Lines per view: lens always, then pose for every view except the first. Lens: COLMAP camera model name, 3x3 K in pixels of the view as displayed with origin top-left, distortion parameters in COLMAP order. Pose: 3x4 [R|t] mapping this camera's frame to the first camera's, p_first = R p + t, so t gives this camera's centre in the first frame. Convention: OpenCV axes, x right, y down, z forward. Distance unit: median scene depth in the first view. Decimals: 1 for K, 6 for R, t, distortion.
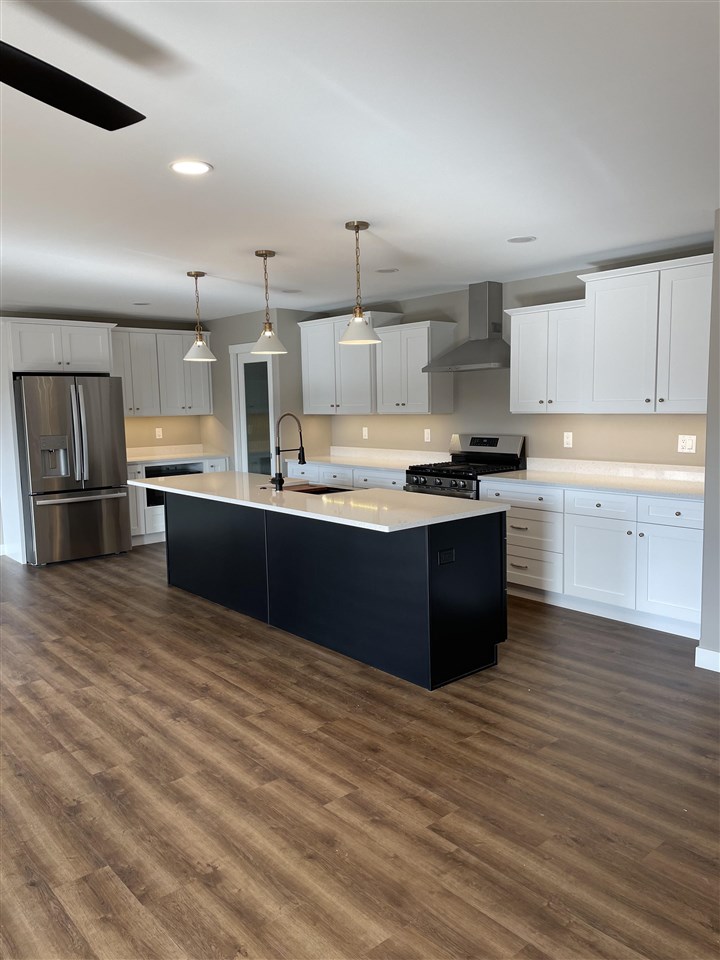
lens RADIAL K [[726.6, 0, 360.4], [0, 726.6, 480.2], [0, 0, 1]] dist [0.062909, -0.003215]
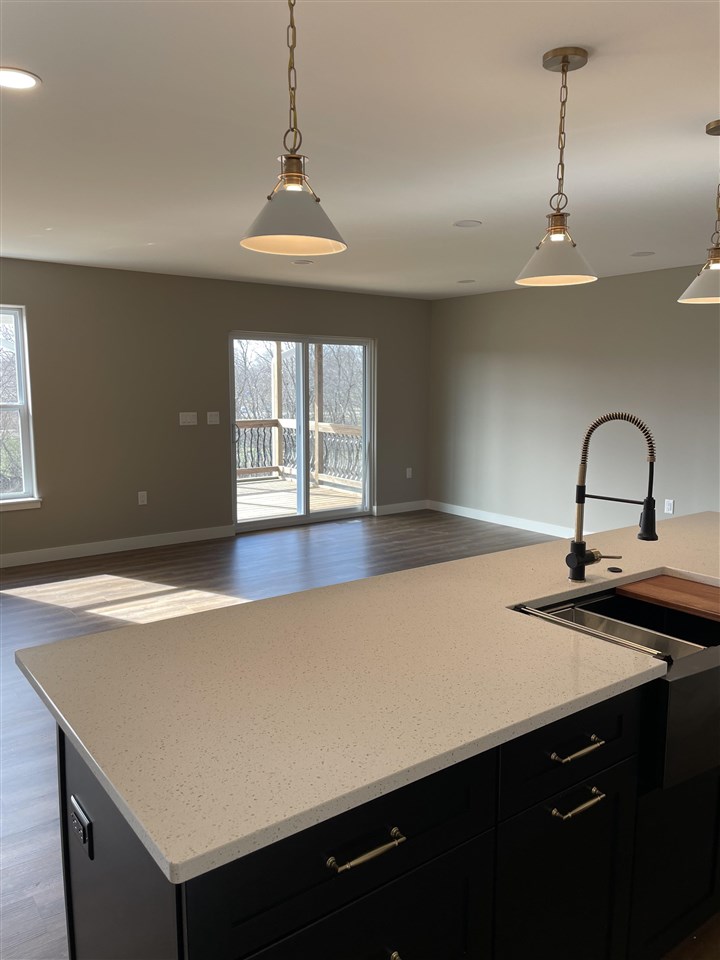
lens RADIAL K [[726.6, 0, 362.8], [0, 726.6, 478.4], [0, 0, 1]] dist [0.062909, -0.003215]
pose [[-0.069675, 0.151024, -0.986072, 0.340561], [-0.109232, 0.981375, 0.158023, -0.105437], [0.991571, 0.118721, -0.051880, 0.863276]]
